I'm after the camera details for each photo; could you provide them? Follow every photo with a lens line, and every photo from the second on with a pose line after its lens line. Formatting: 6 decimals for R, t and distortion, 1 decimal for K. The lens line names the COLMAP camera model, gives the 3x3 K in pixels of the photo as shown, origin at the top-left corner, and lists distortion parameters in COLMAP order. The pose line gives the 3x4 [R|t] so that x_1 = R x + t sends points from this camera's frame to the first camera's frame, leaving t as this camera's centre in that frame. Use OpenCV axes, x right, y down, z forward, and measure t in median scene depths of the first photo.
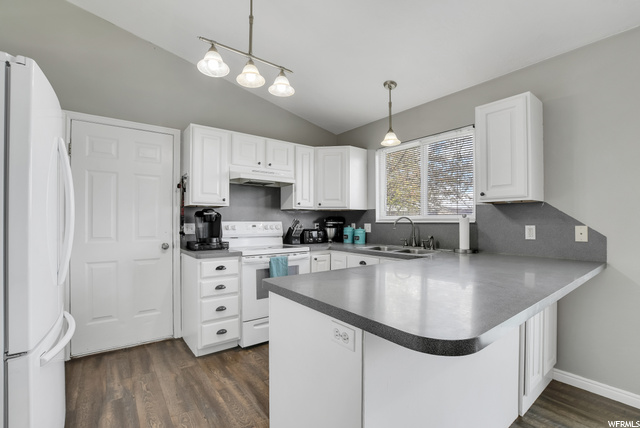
lens RADIAL K [[286.7, 0, 353.9], [0, 286.7, 216.9], [0, 0, 1]] dist [-0.033432, 0.001014]
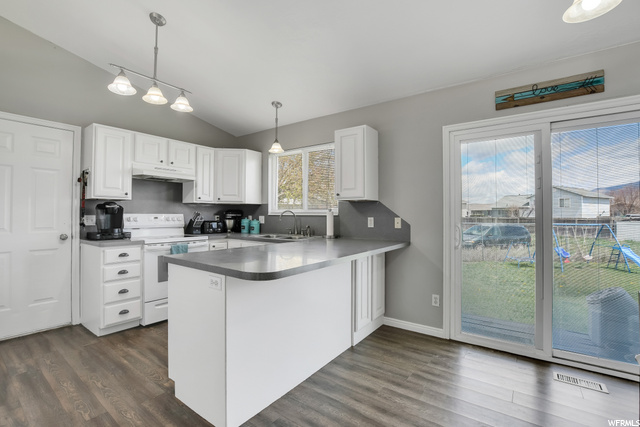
lens RADIAL K [[286.7, 0, 334.8], [0, 286.7, 208.5], [0, 0, 1]] dist [-0.033432, 0.001014]
pose [[0.974629, 0.007746, 0.223690, 0.093276], [-0.007117, 0.999968, -0.003619, -0.005847], [-0.223711, 0.001935, 0.974654, -0.263688]]
